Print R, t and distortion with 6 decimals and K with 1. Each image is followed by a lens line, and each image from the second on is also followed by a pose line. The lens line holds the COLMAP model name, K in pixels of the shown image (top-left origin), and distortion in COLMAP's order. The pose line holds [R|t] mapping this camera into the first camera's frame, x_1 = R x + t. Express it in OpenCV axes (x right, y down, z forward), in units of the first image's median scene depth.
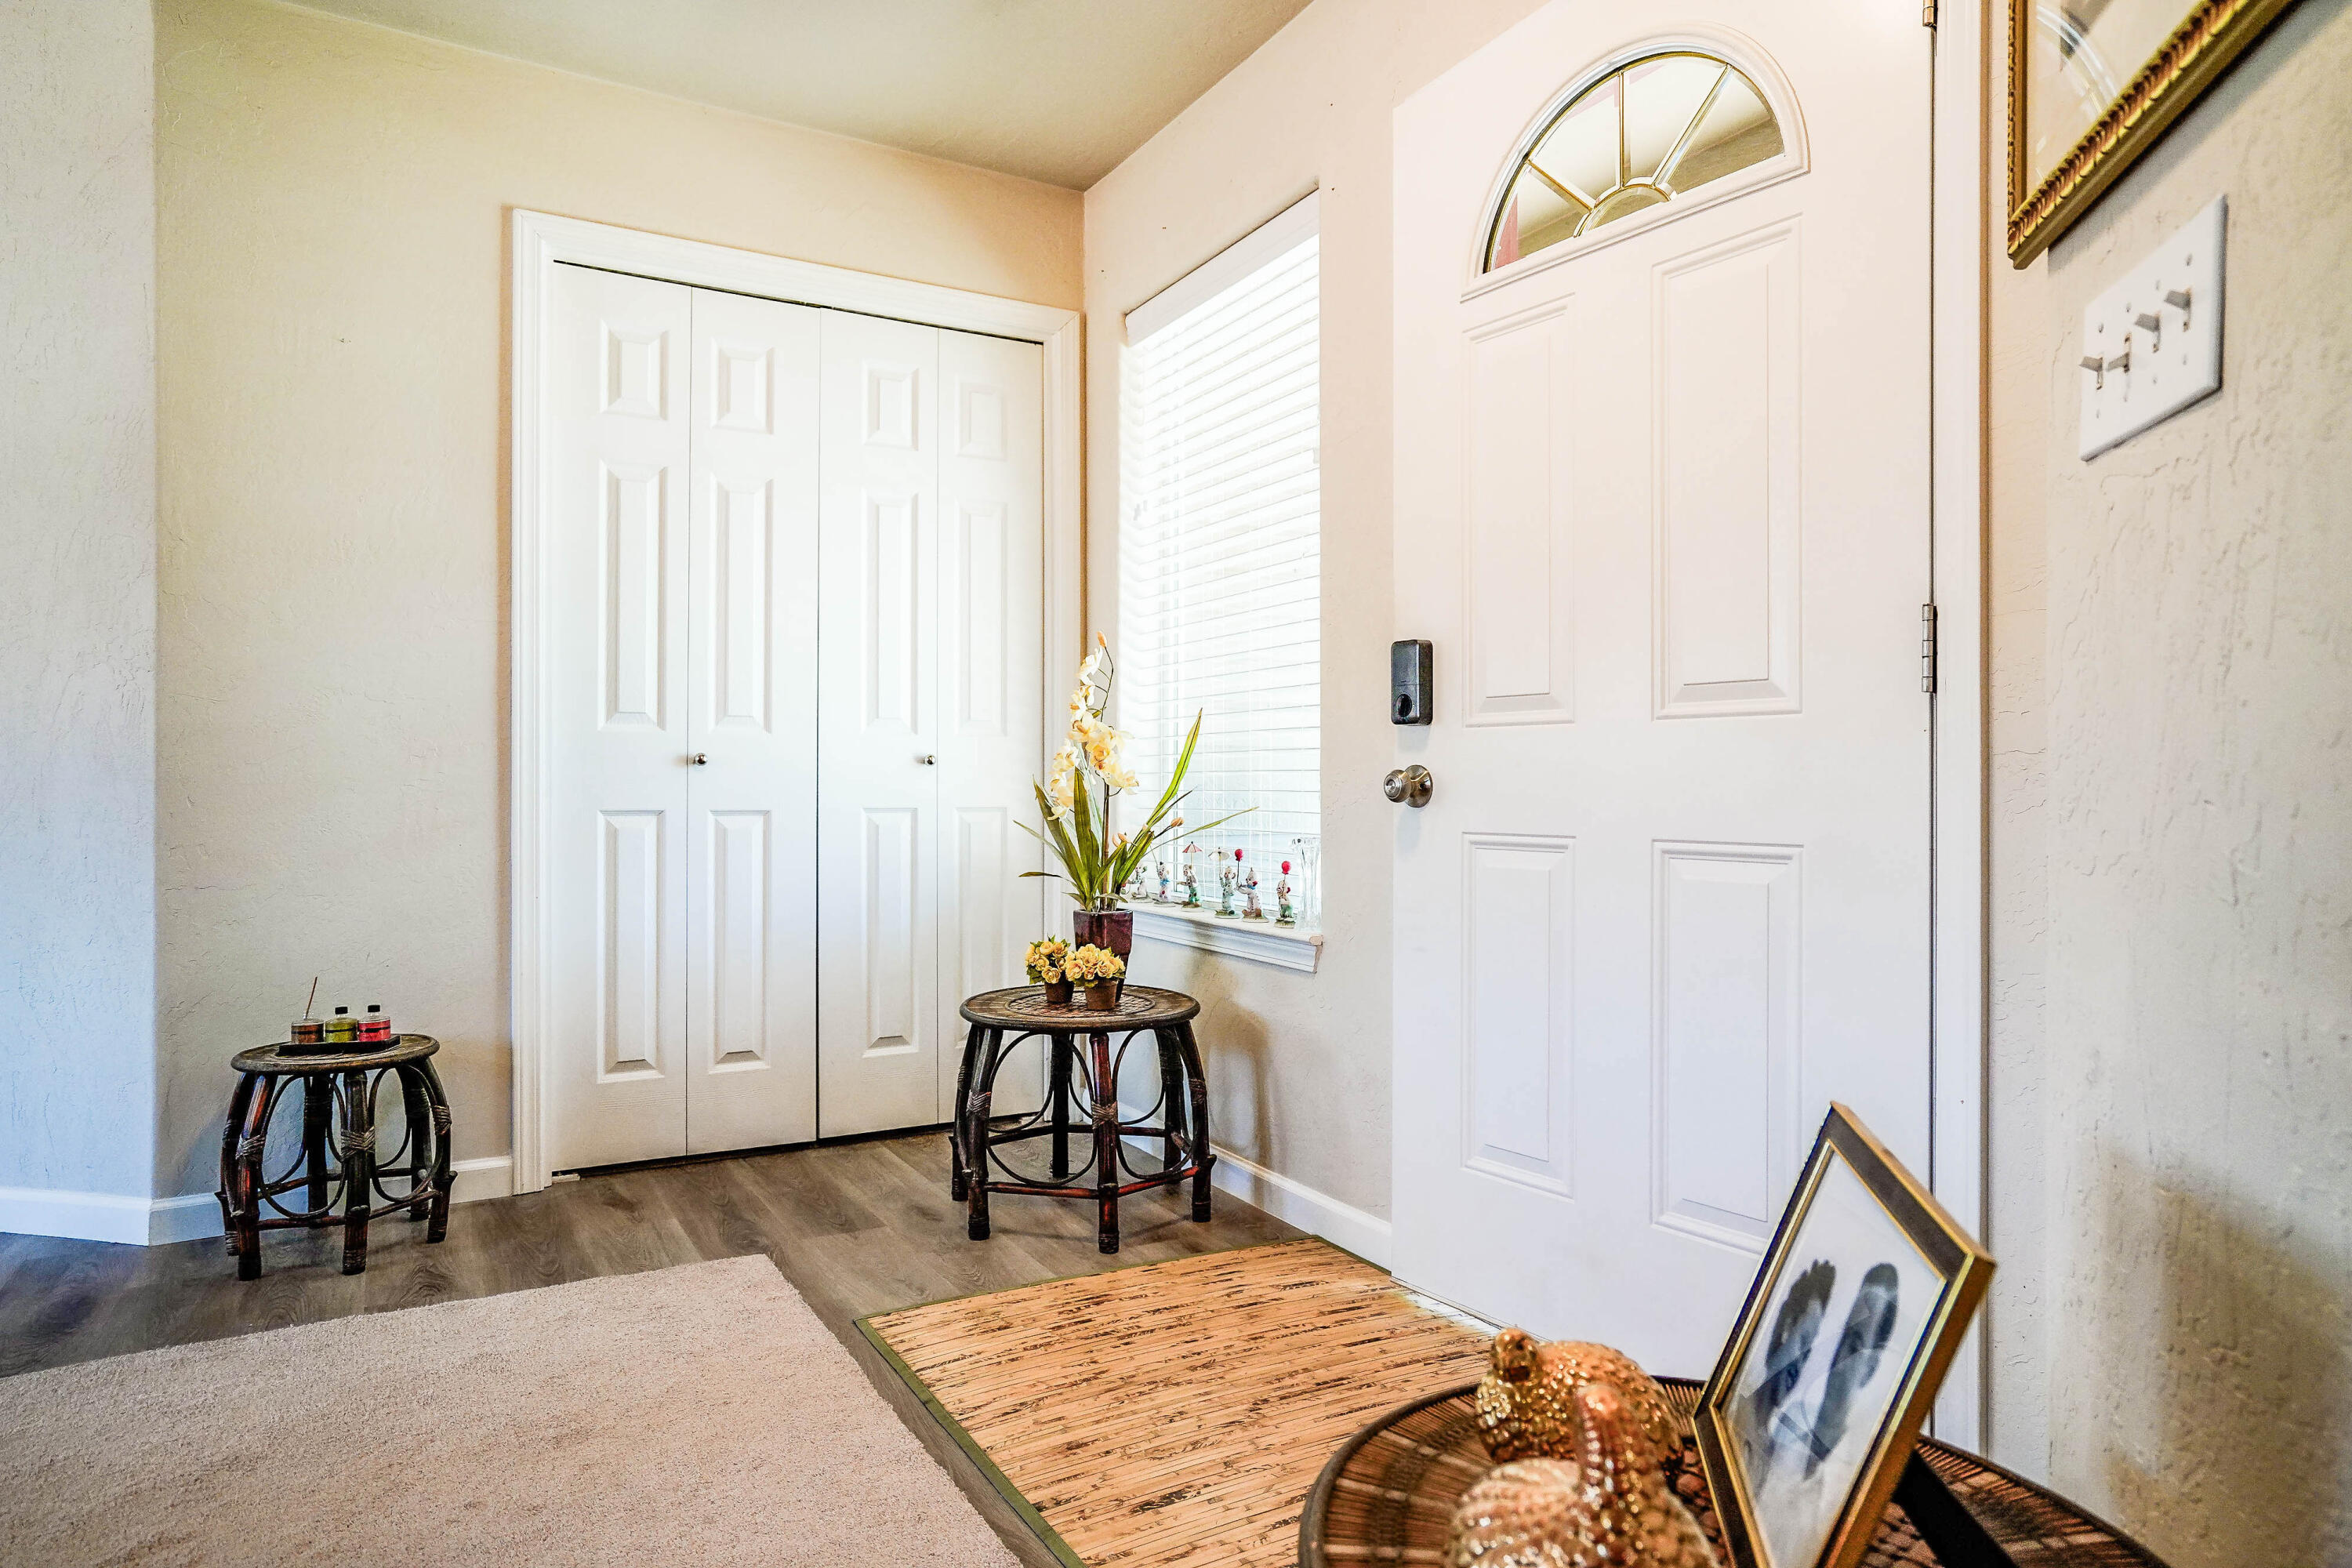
lens RADIAL K [[1387.4, 0, 1192.0], [0, 1387.4, 781.0], [0, 0, 1]] dist [-0.029334, 0.022148]
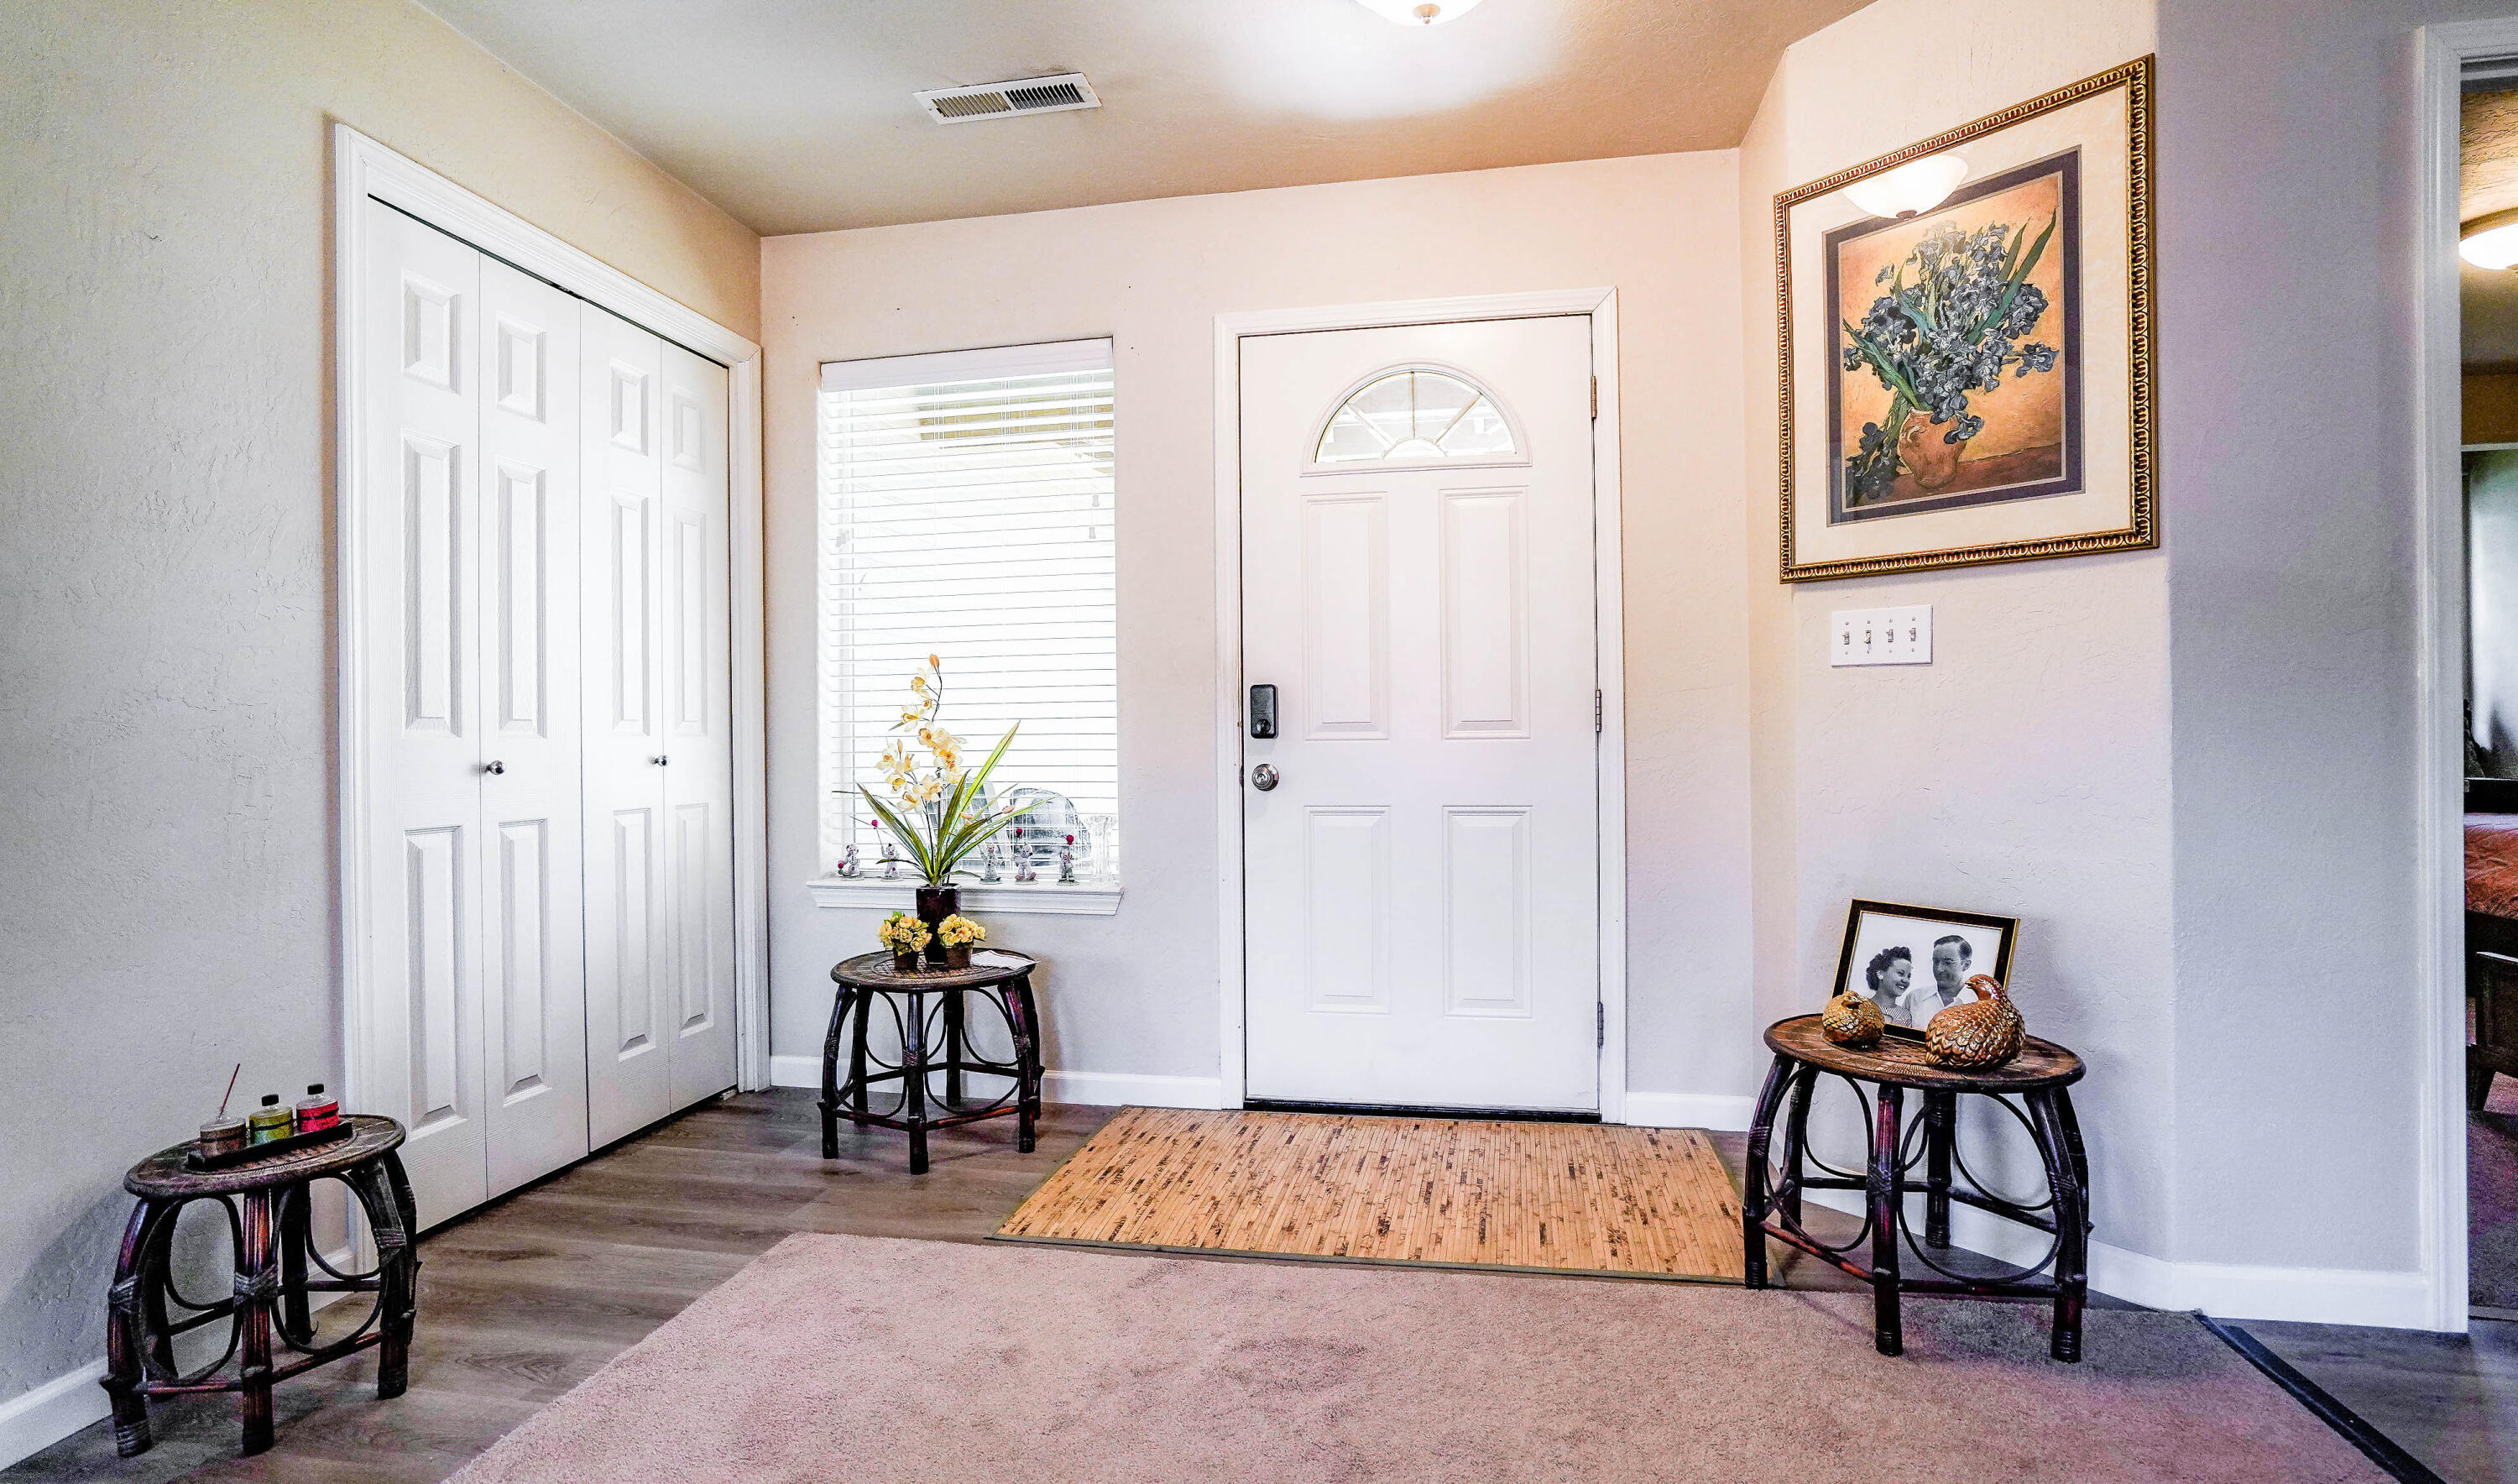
lens RADIAL K [[1225.9, 0, 1278.4], [0, 1225.9, 735.9], [0, 0, 1]] dist [-0.030675, 0.004966]
pose [[0.646062, -0.007335, 0.763250, -0.774502], [0.008533, 0.999961, 0.002387, -0.042002], [-0.763238, 0.004971, 0.646099, 0.100512]]
